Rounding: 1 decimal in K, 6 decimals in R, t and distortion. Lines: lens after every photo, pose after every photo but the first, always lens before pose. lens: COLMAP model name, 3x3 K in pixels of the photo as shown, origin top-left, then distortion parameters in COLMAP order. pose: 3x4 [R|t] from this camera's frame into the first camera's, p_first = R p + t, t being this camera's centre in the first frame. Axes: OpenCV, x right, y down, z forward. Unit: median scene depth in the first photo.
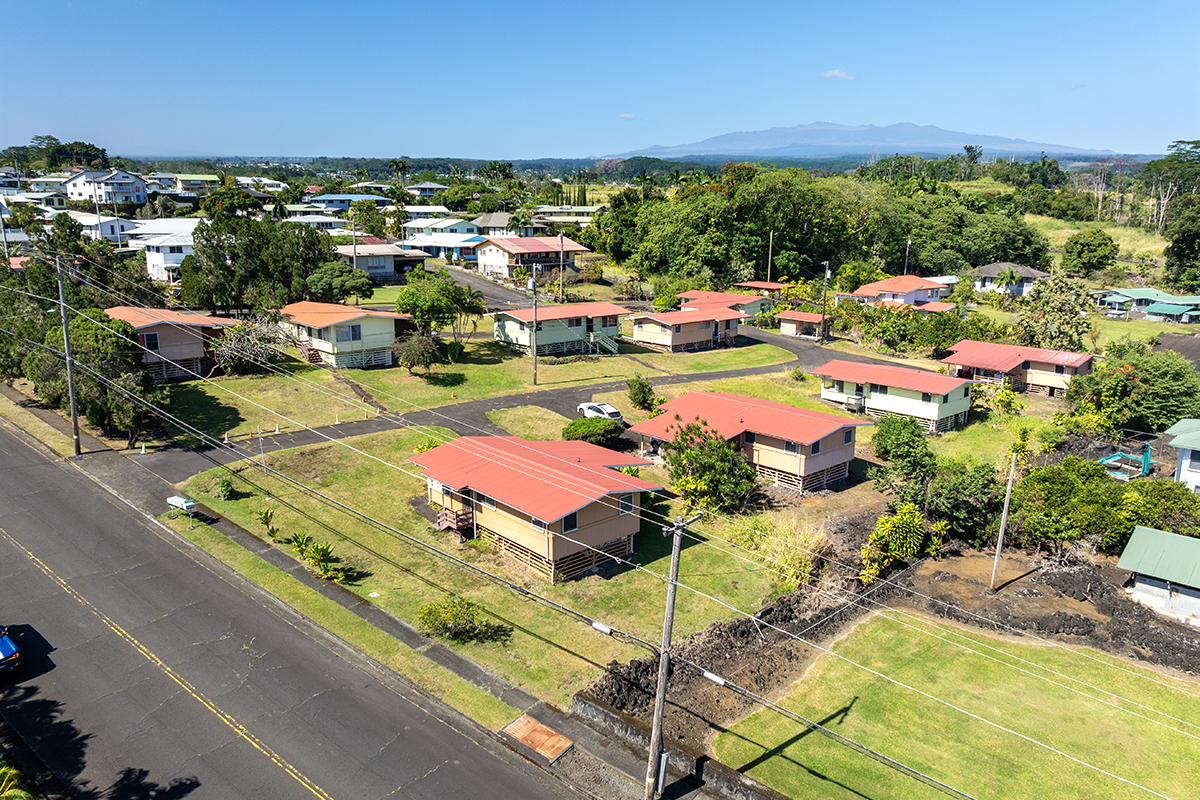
lens RADIAL K [[856.9, 0, 600.0], [0, 856.9, 400.0], [0, 0, 1]] dist [-0.037500, -0.002688]
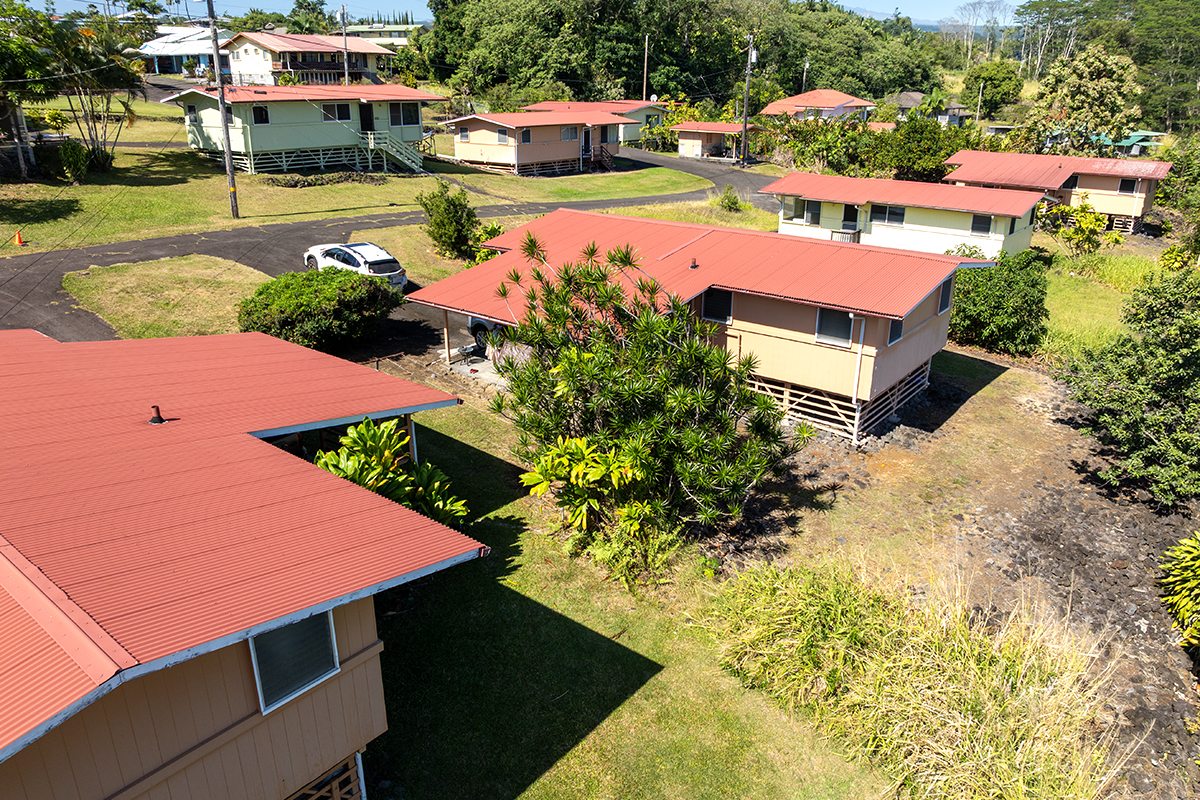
lens RADIAL K [[856.9, 0, 600.0], [0, 856.9, 400.0], [0, 0, 1]] dist [-0.037500, -0.002688]
pose [[0.984987, -0.057209, 0.162876, 0.037217], [0.033957, 0.989267, 0.142118, 0.019708], [-0.169258, -0.134454, 0.976357, 0.418746]]
